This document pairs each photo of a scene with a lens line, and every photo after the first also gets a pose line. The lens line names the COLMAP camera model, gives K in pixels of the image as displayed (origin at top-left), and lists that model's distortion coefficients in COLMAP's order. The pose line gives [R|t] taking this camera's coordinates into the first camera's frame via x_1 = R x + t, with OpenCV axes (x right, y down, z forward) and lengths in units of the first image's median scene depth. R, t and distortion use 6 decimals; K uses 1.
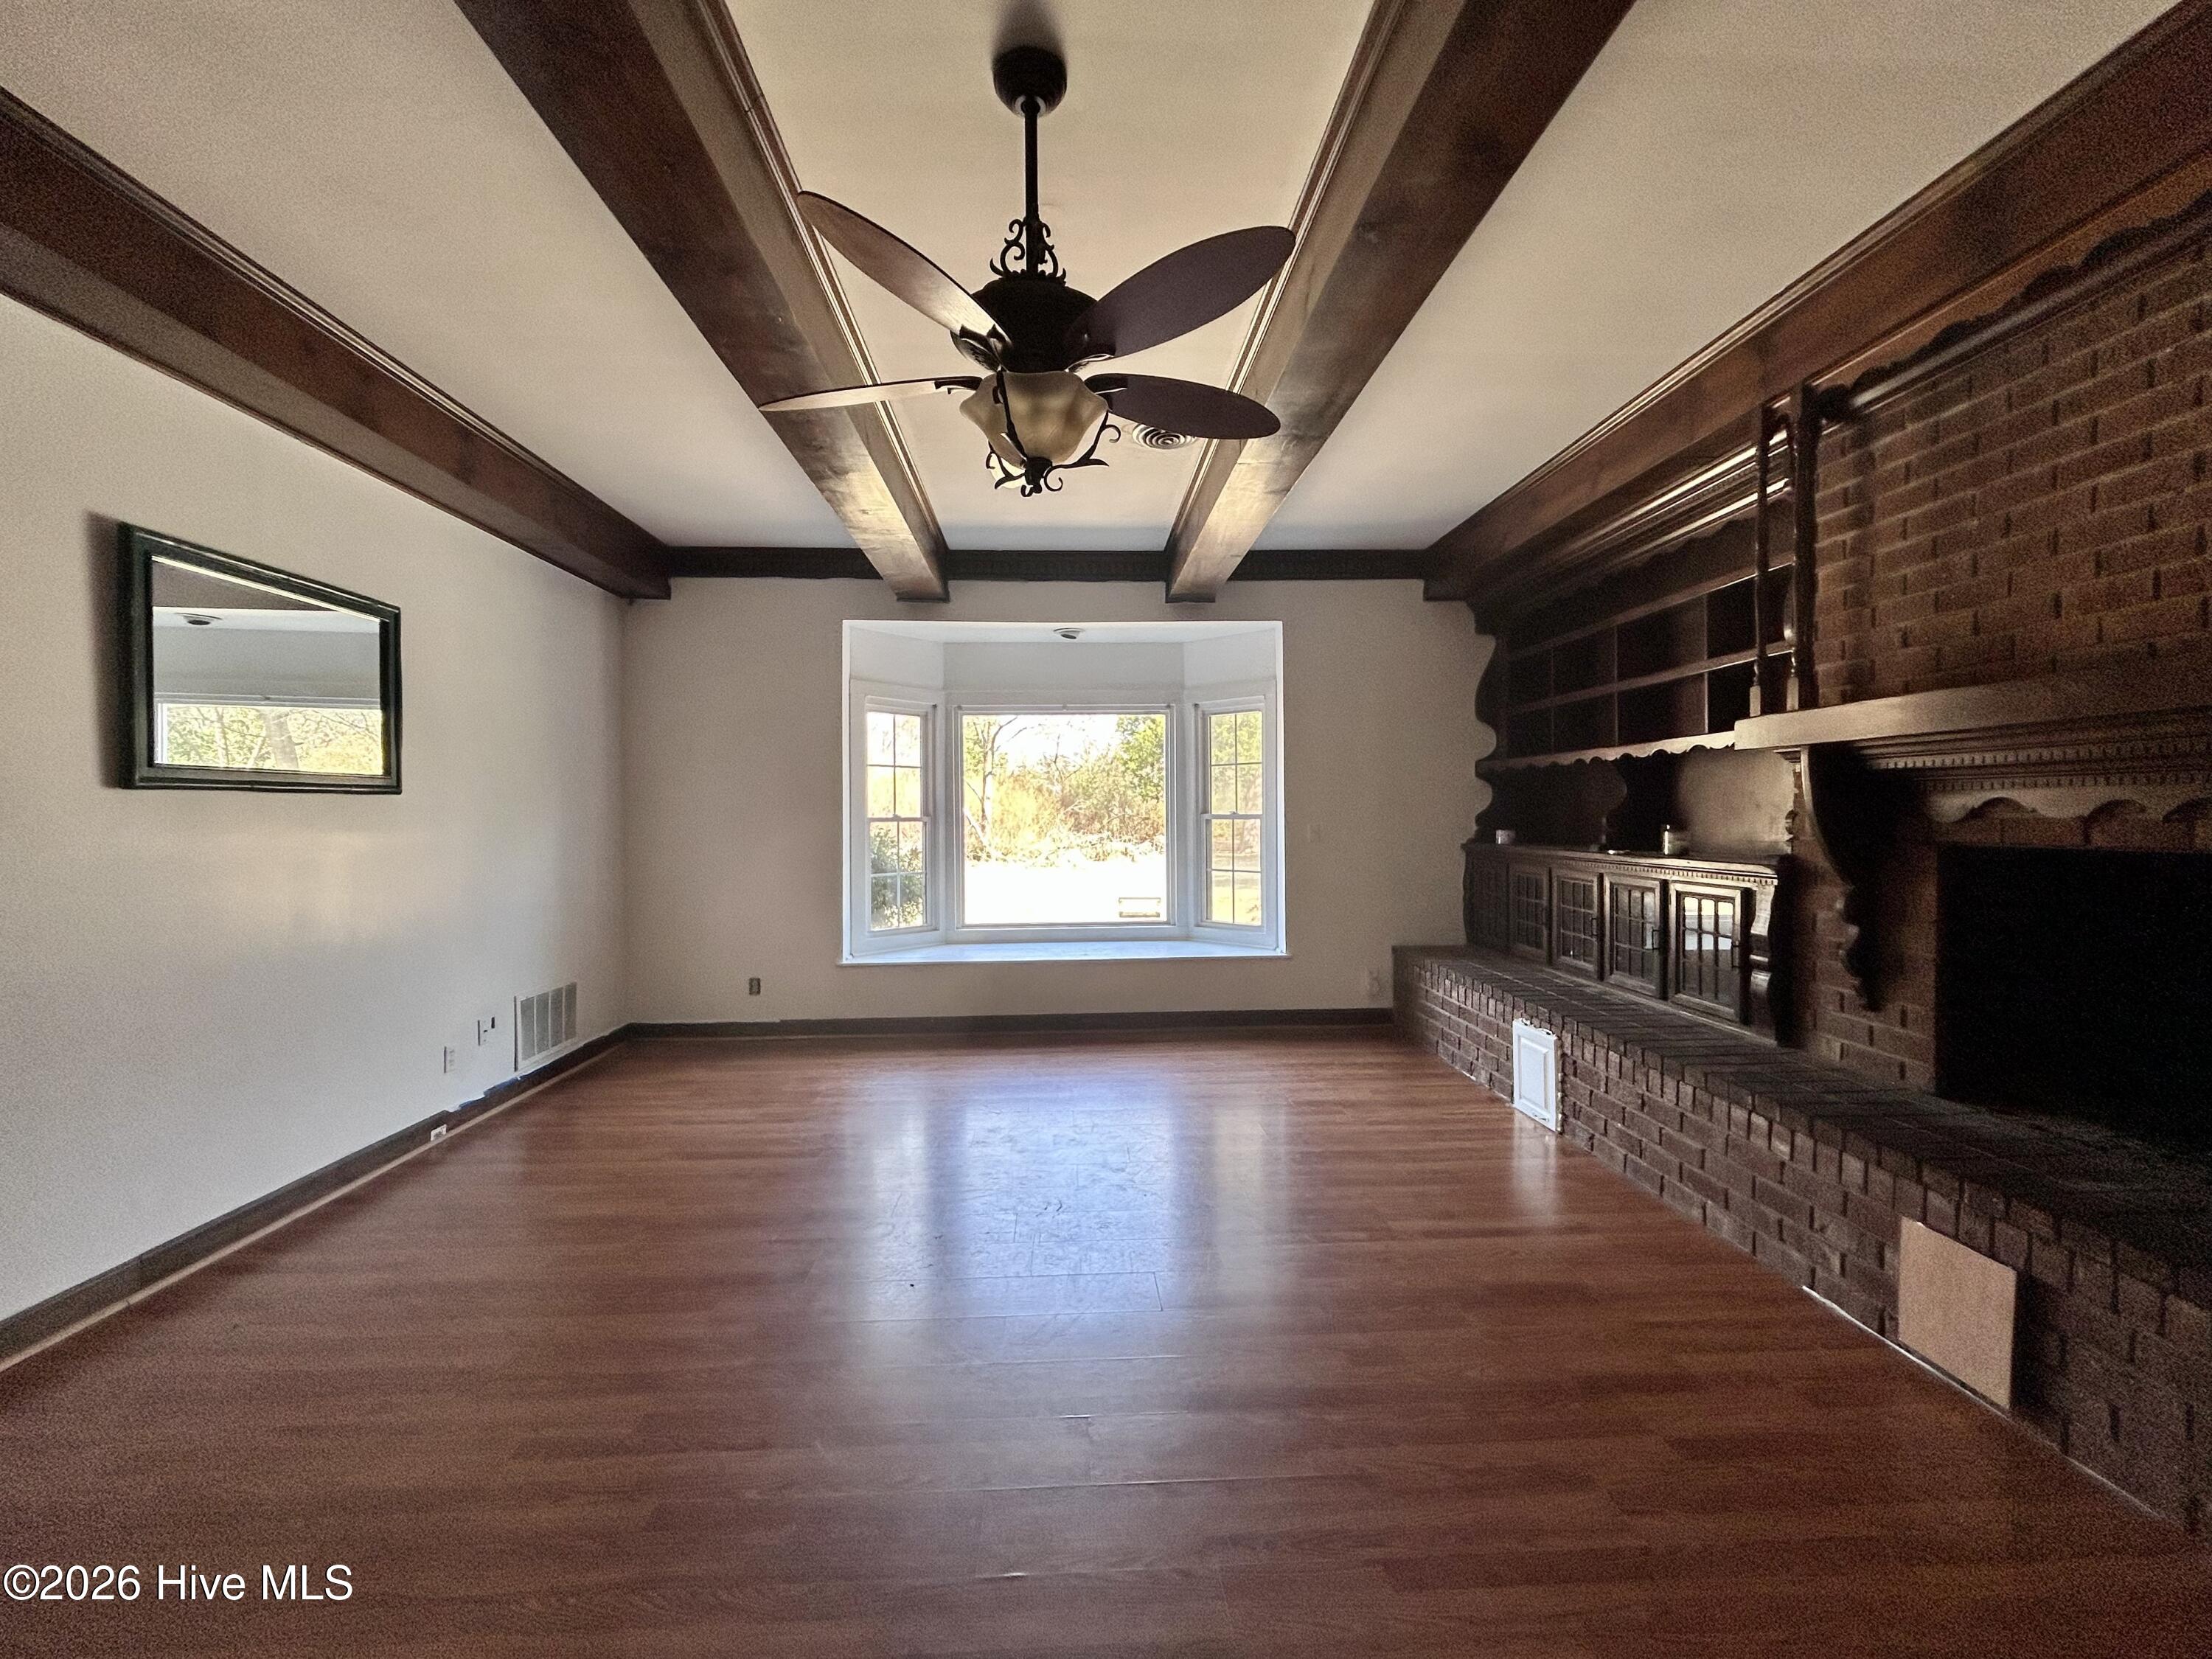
lens RADIAL K [[895.3, 0, 1105.6], [0, 895.3, 827.6], [0, 0, 1]] dist [-0.002625, 0.000691]
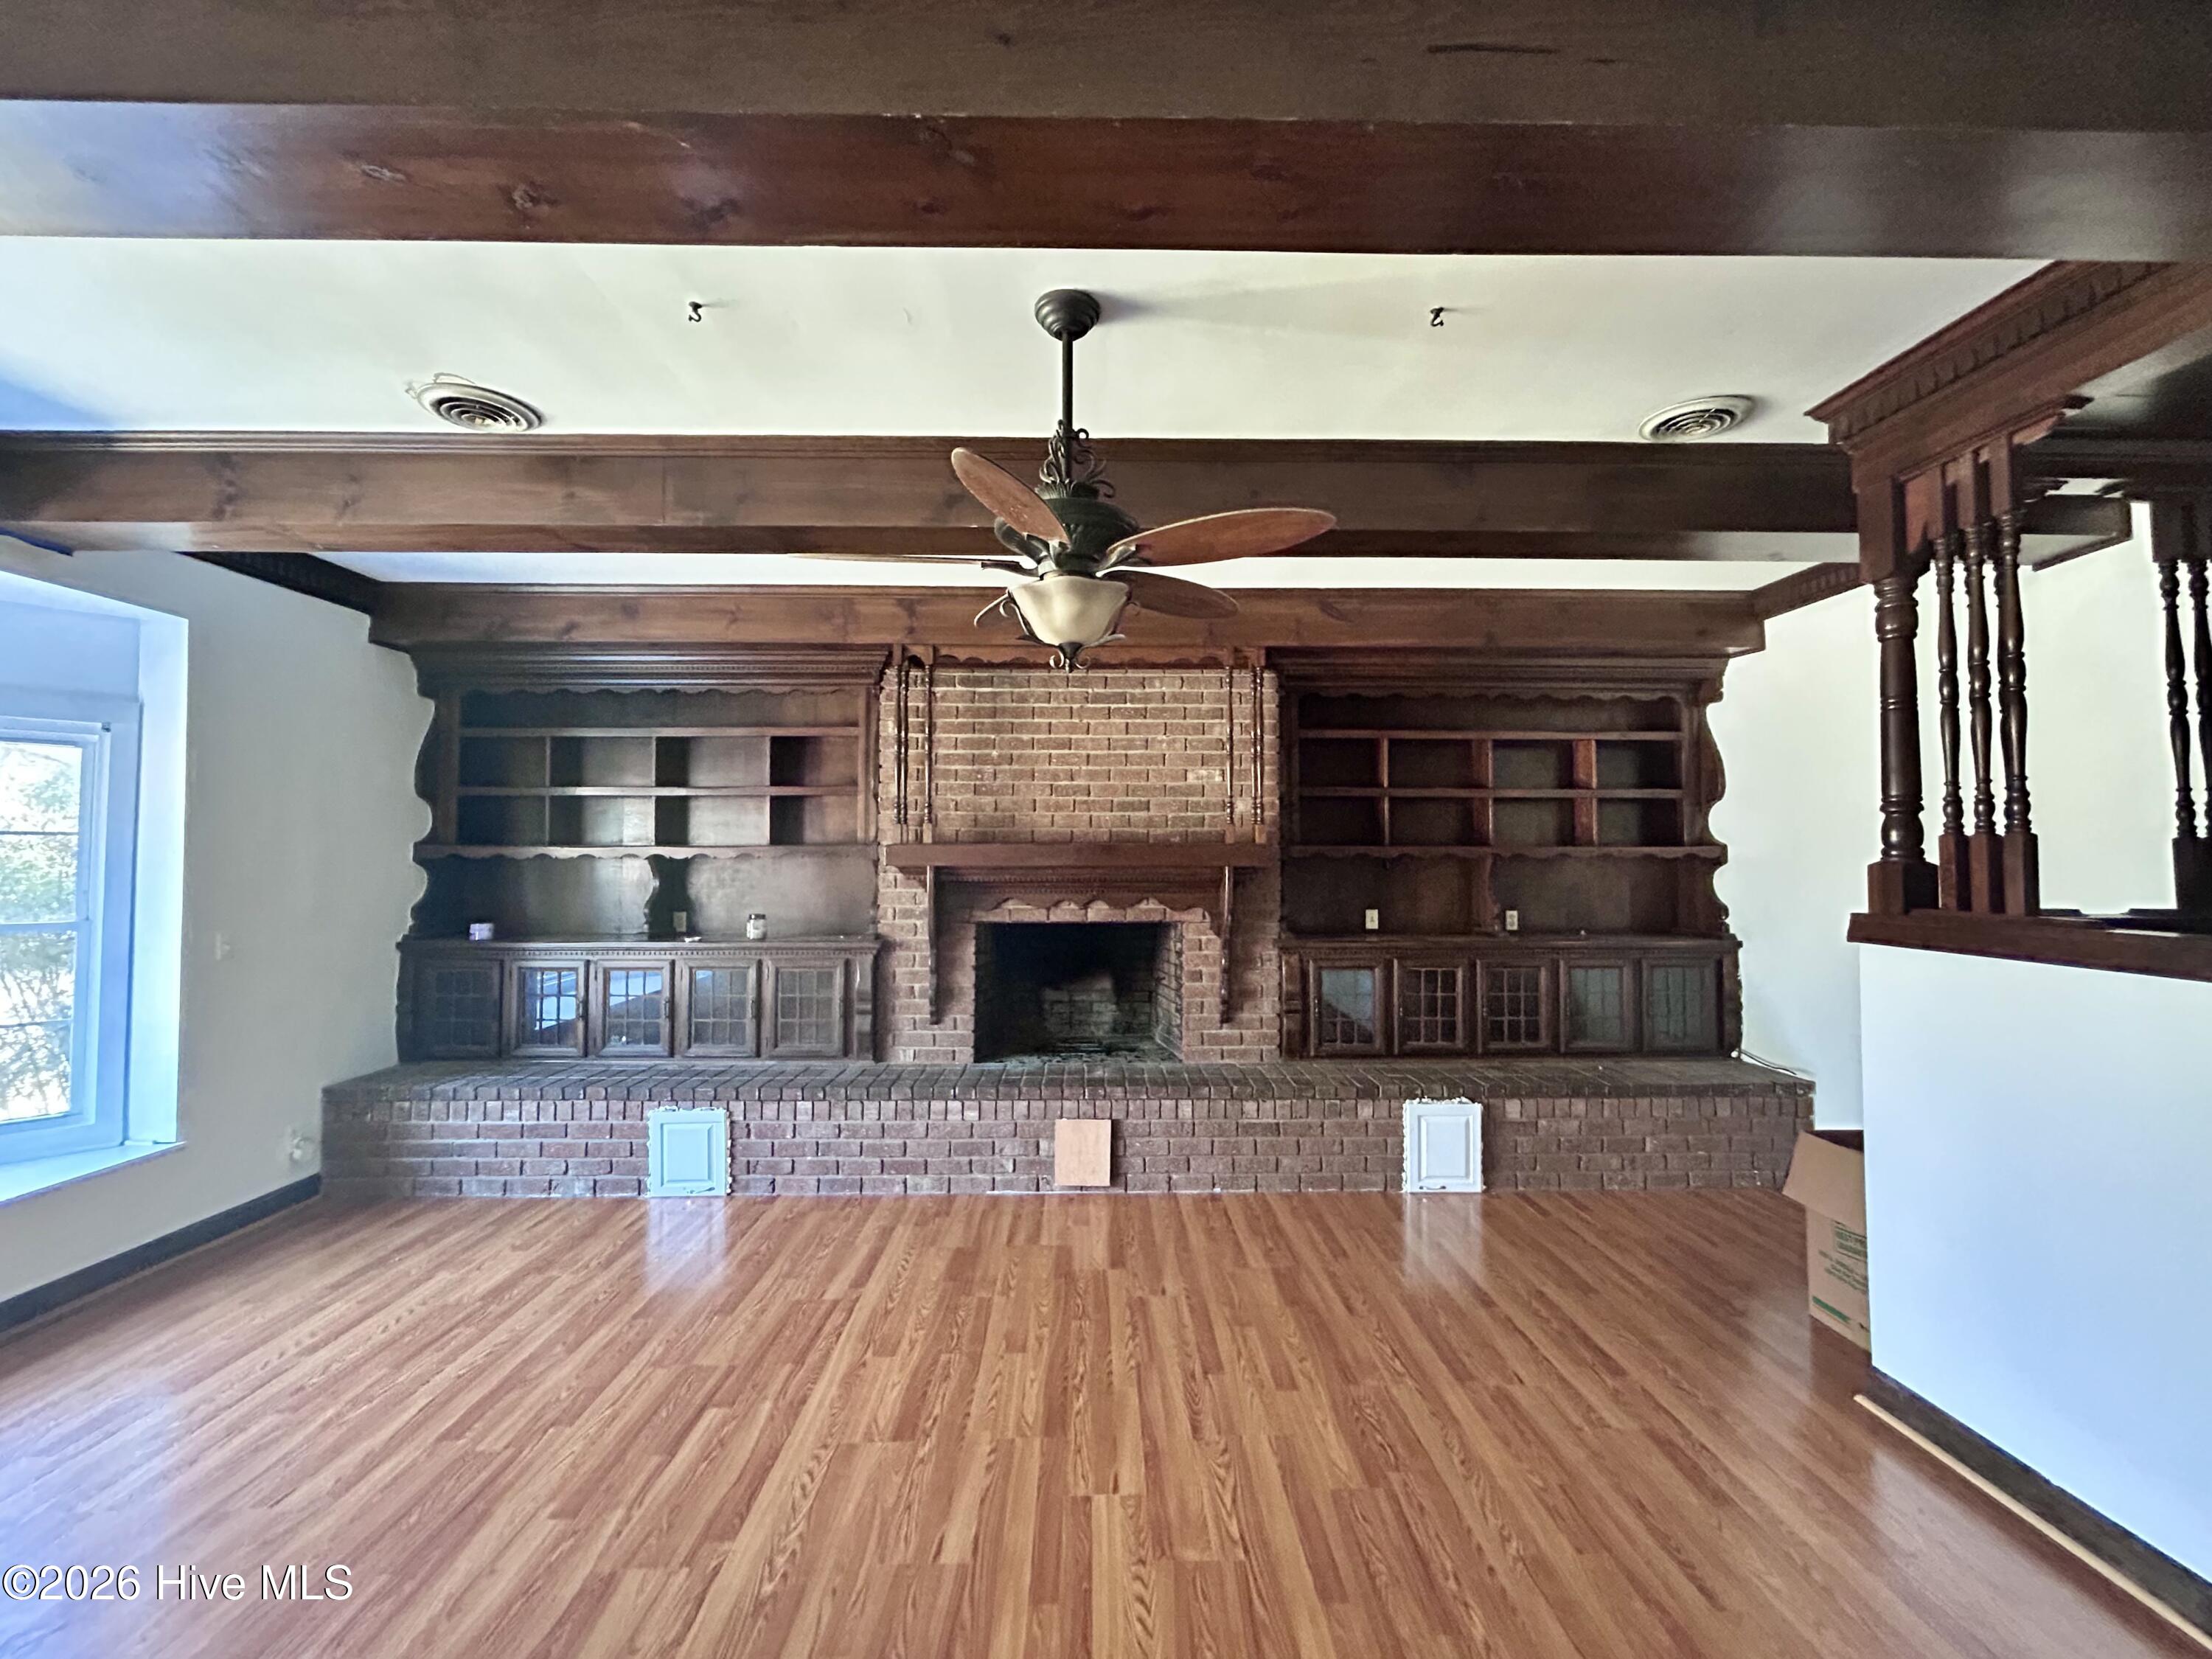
lens RADIAL K [[895.3, 0, 1105.0], [0, 895.3, 822.8], [0, 0, 1]] dist [-0.002625, 0.000691]
pose [[0.033264, 0.038343, 0.998711, -0.826677], [0.015375, 0.999126, -0.038872, -0.101798], [-0.999328, 0.016648, 0.032645, 0.632650]]
